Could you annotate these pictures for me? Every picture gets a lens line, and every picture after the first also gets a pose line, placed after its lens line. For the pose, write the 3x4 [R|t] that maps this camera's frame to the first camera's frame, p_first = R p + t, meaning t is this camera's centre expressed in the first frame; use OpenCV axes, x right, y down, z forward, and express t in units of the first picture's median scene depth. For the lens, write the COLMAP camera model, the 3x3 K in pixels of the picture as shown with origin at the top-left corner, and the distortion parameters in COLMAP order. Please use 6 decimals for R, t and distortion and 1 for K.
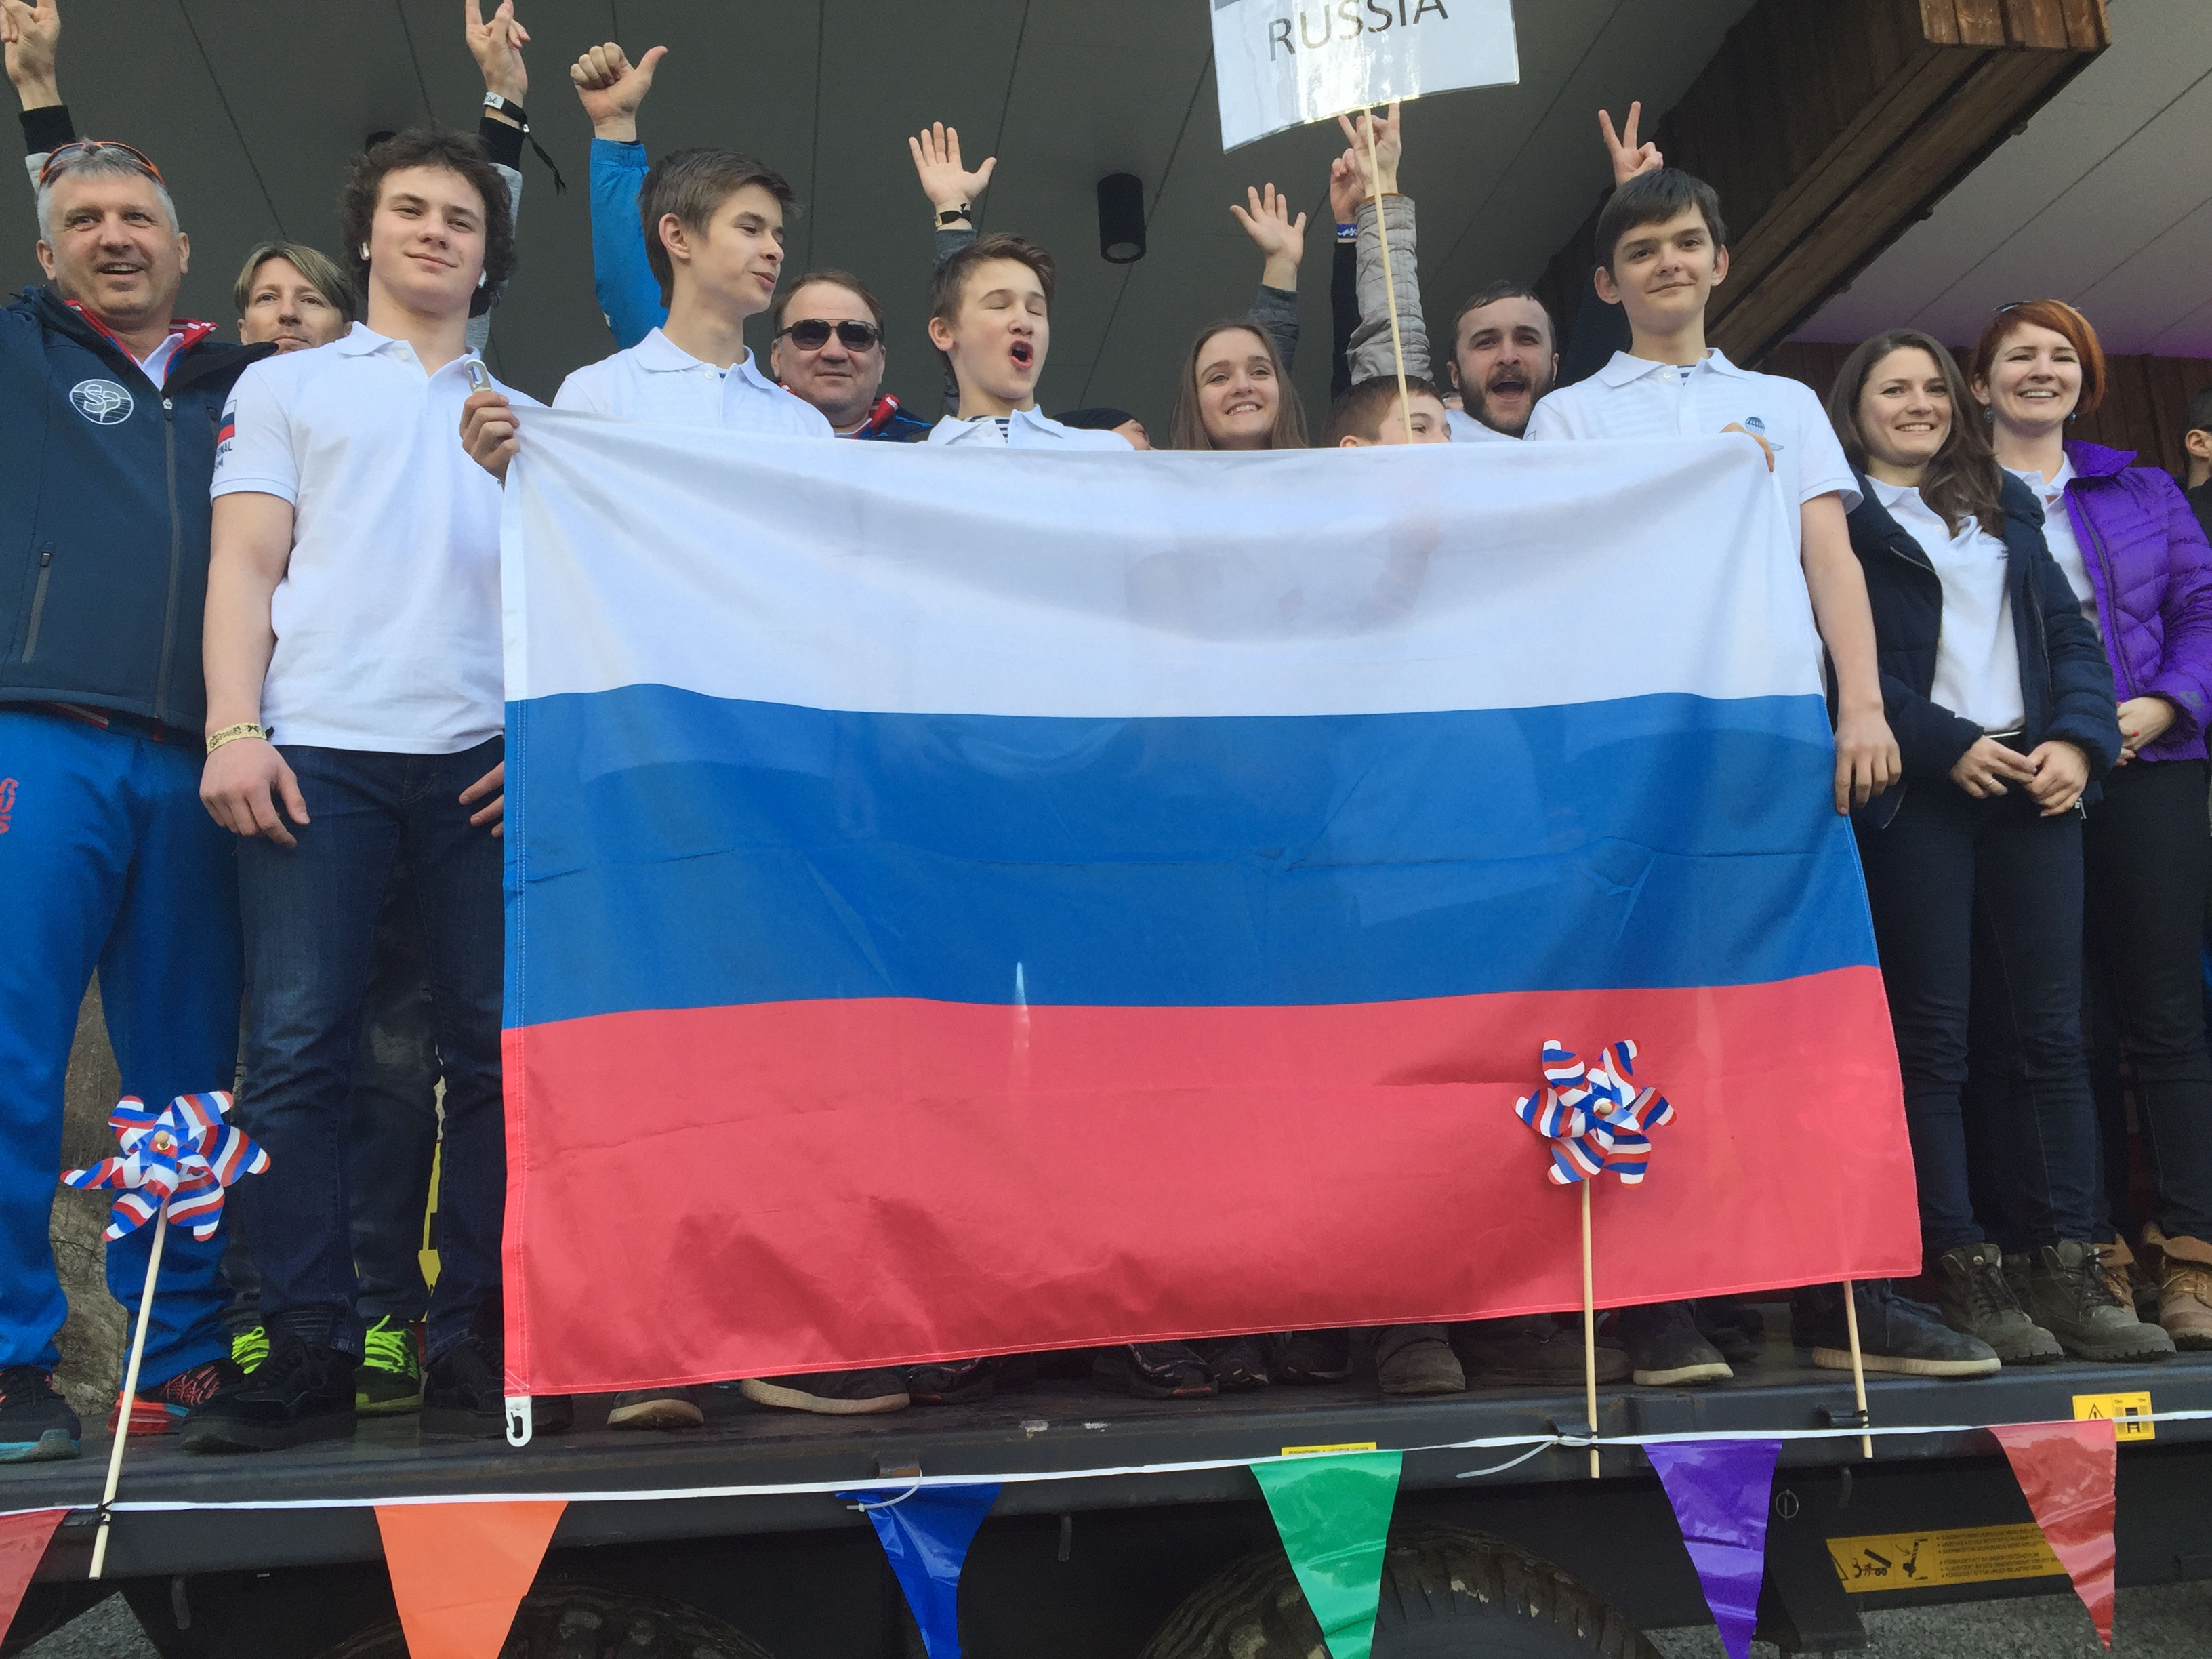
lens RADIAL K [[1879.2, 0, 1106.0], [0, 1879.2, 829.5], [0, 0, 1]] dist [0.095685, -0.117527]
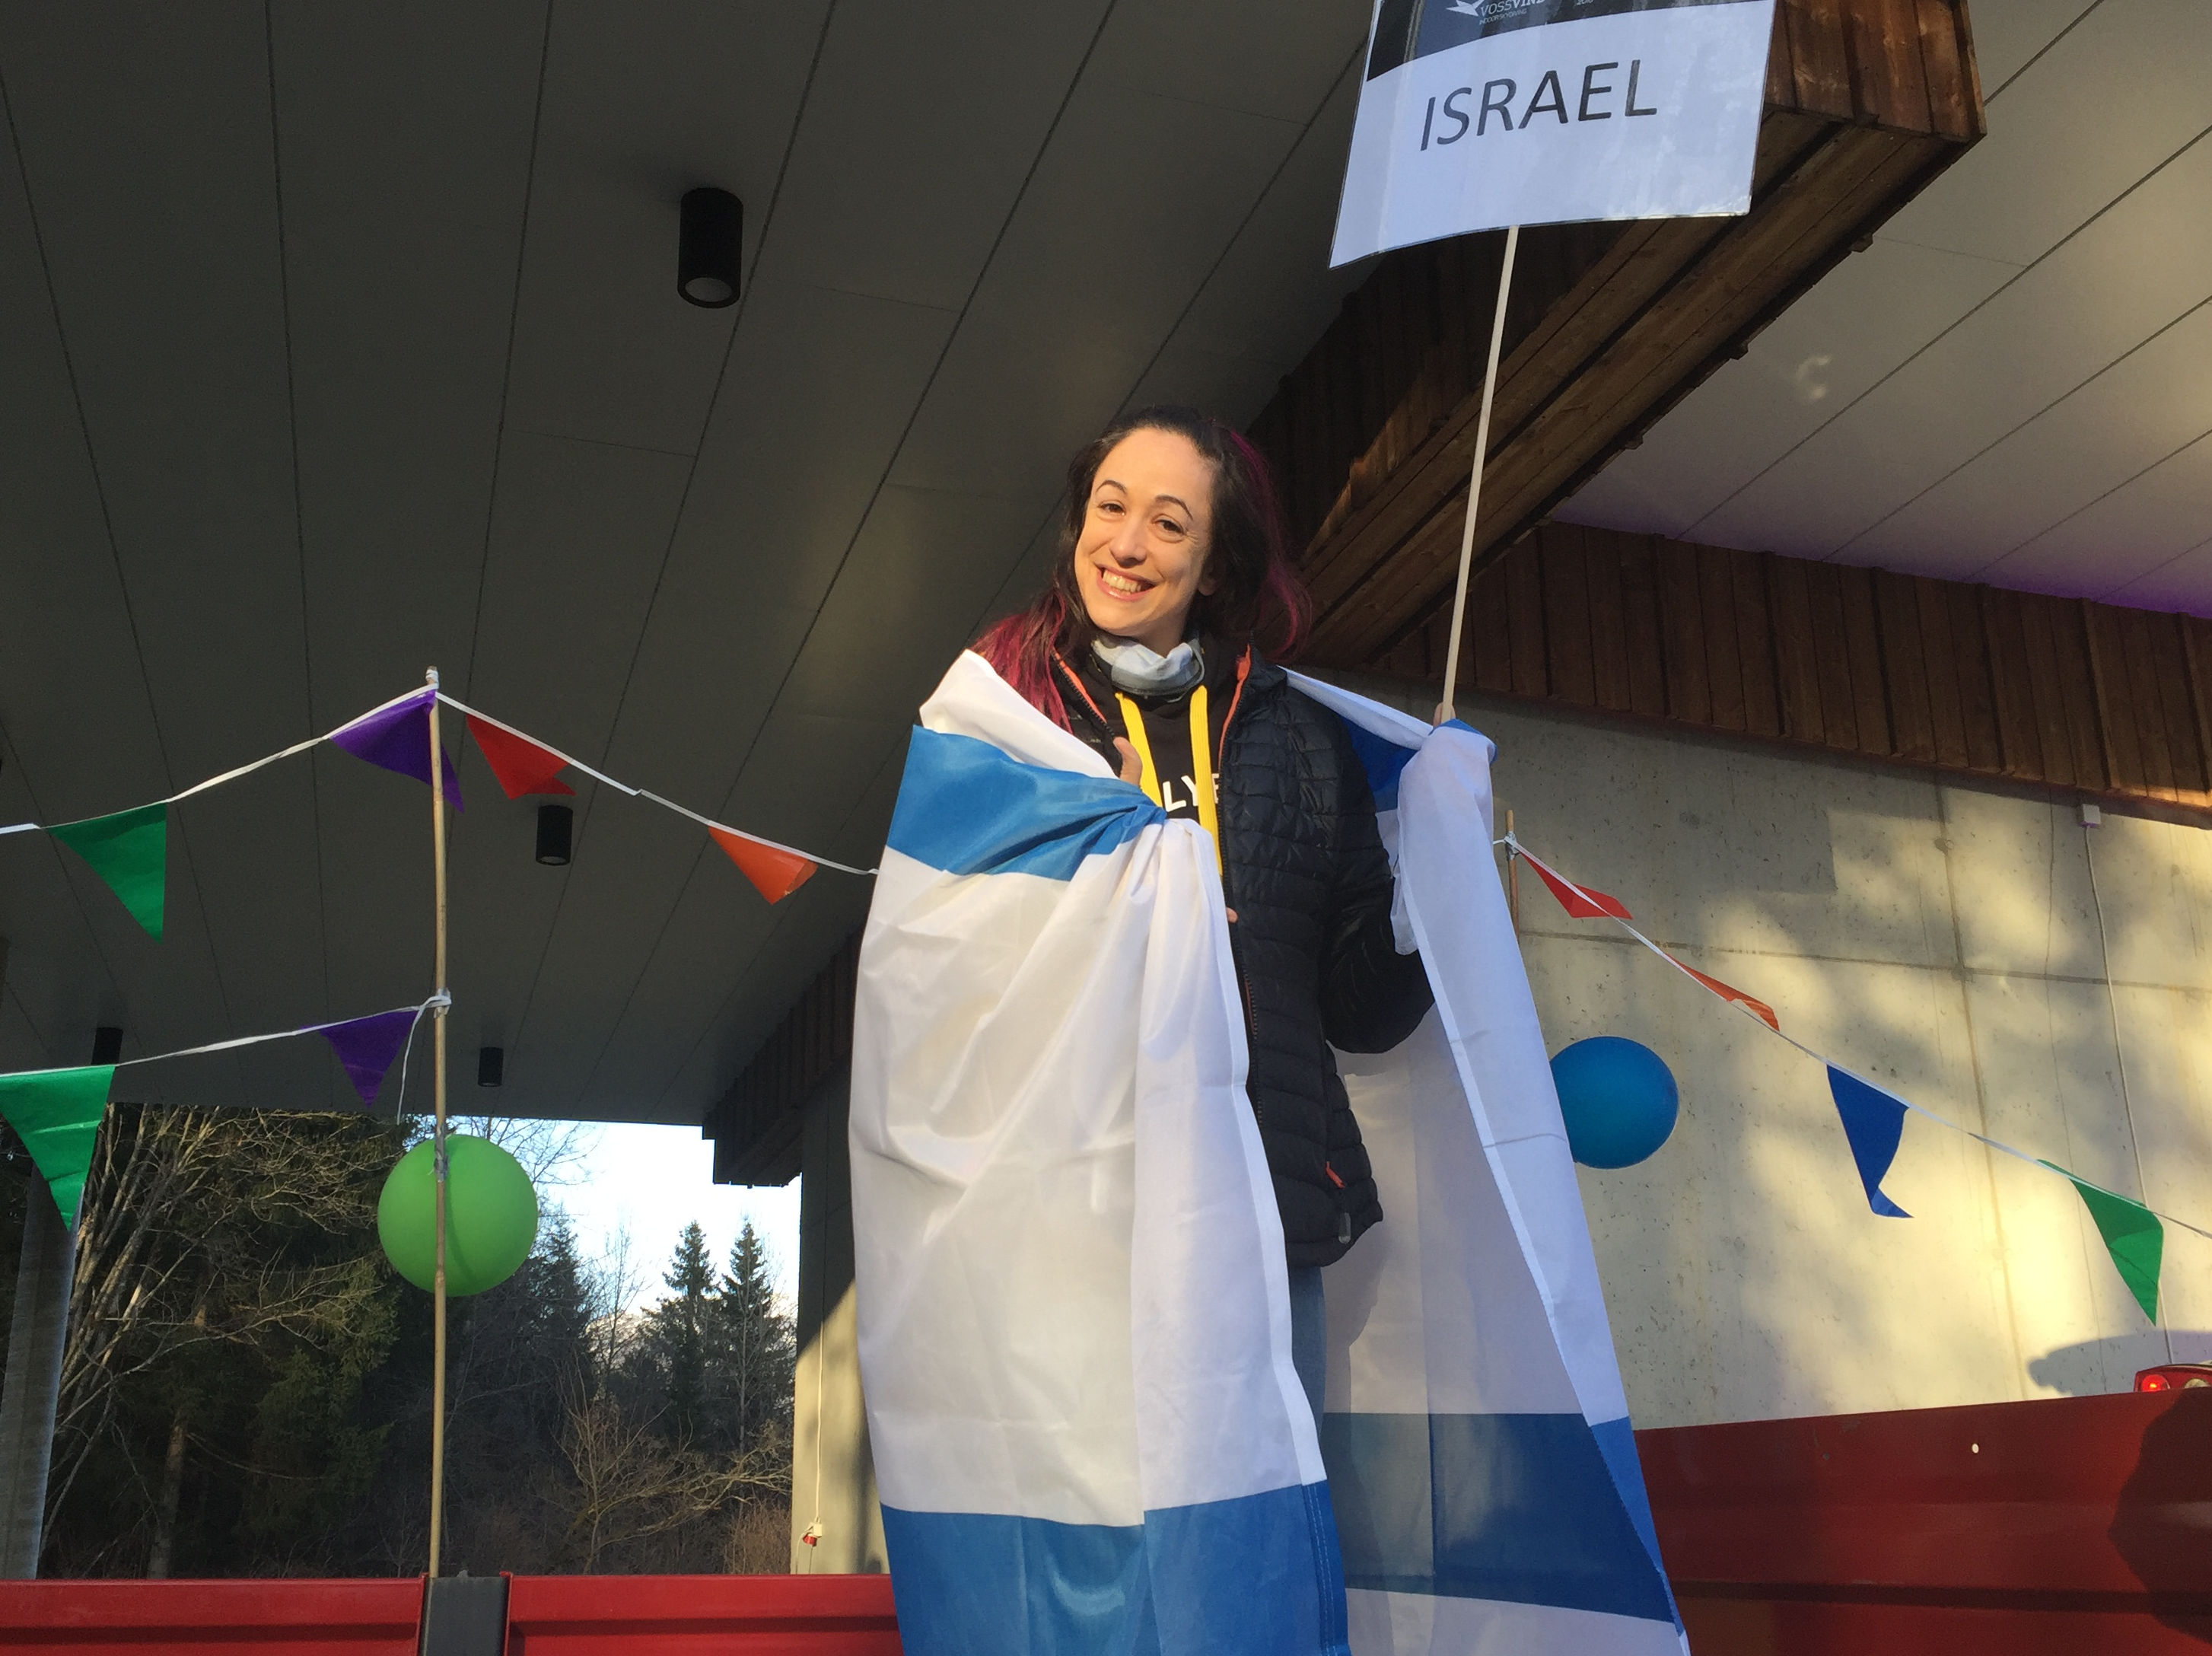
lens RADIAL K [[2112.7, 0, 1101.5], [0, 2112.7, 890.6], [0, 0, 1]] dist [0.109844, -0.121401]
pose [[0.989169, 0.080039, 0.123041, 0.184087], [-0.069515, 0.993730, -0.087572, -0.027286], [-0.129278, 0.078070, 0.988530, 0.423471]]
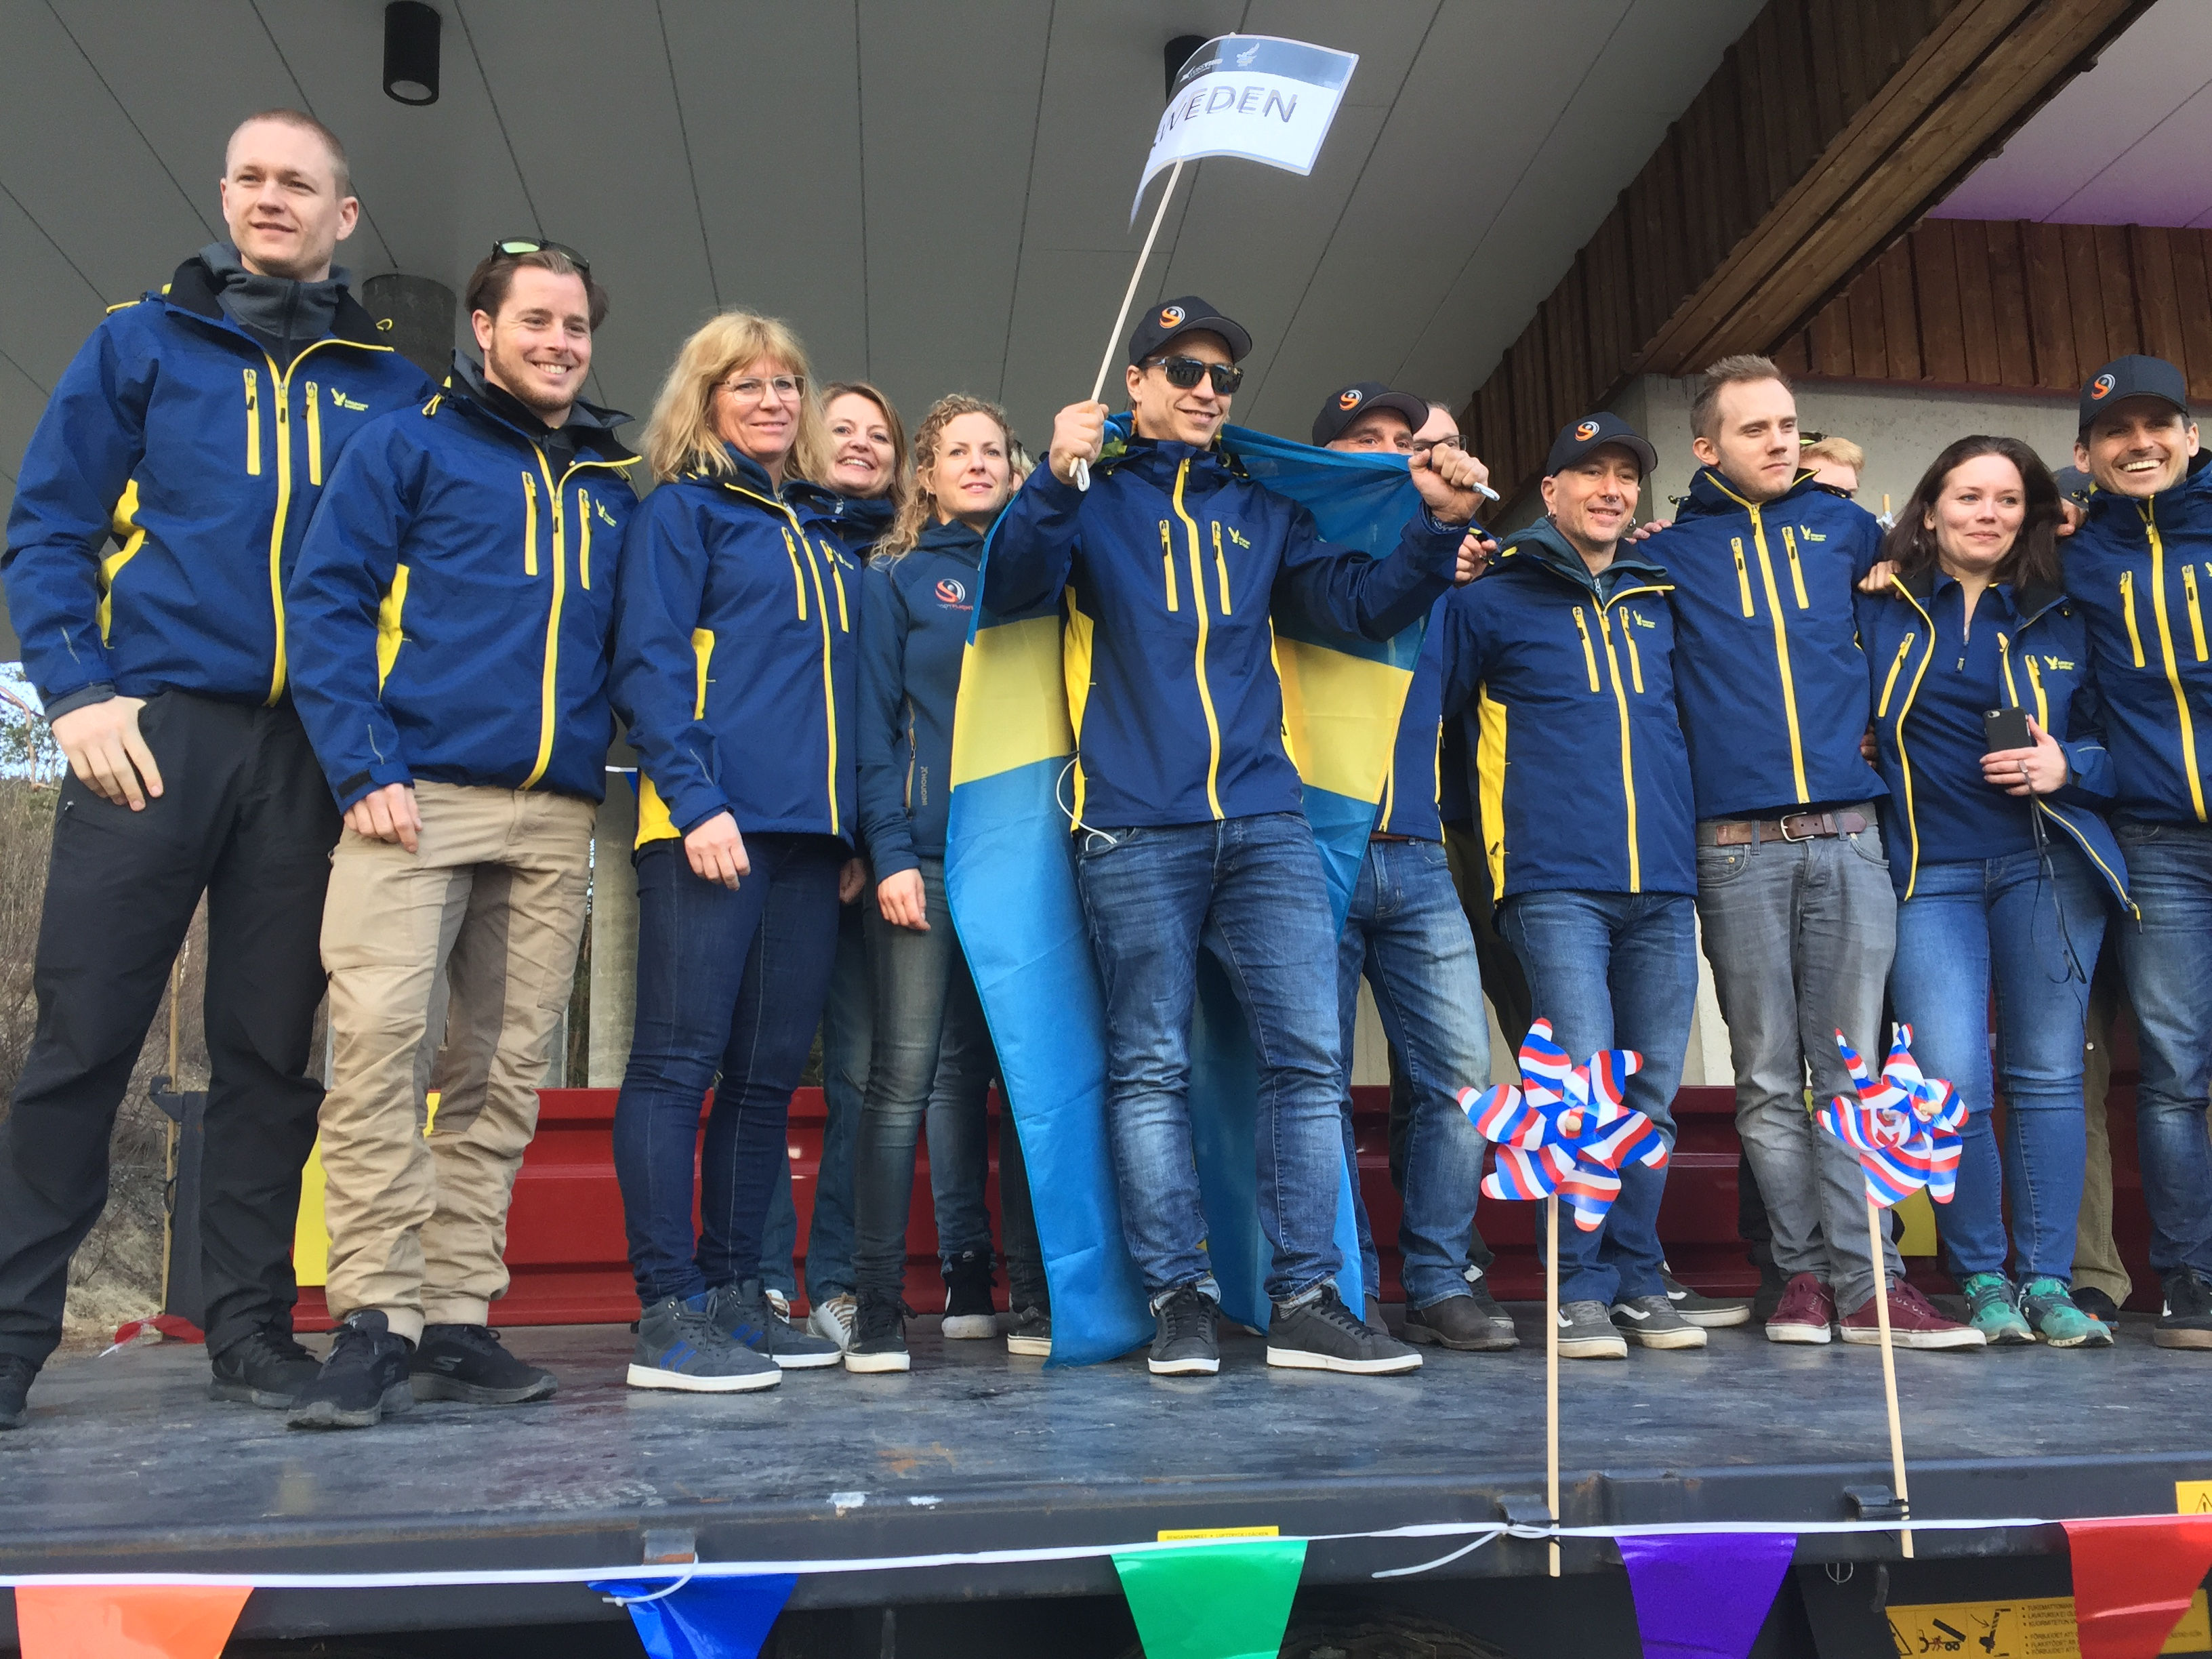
lens RADIAL K [[1901.0, 0, 1113.3], [0, 1901.0, 823.7], [0, 0, 1]] dist [0.100462, -0.124522]
pose [[0.997791, 0.011032, -0.065516, 0.089316], [-0.008525, 0.999226, 0.038414, -0.005362], [0.065889, -0.037770, 0.997112, 0.138111]]
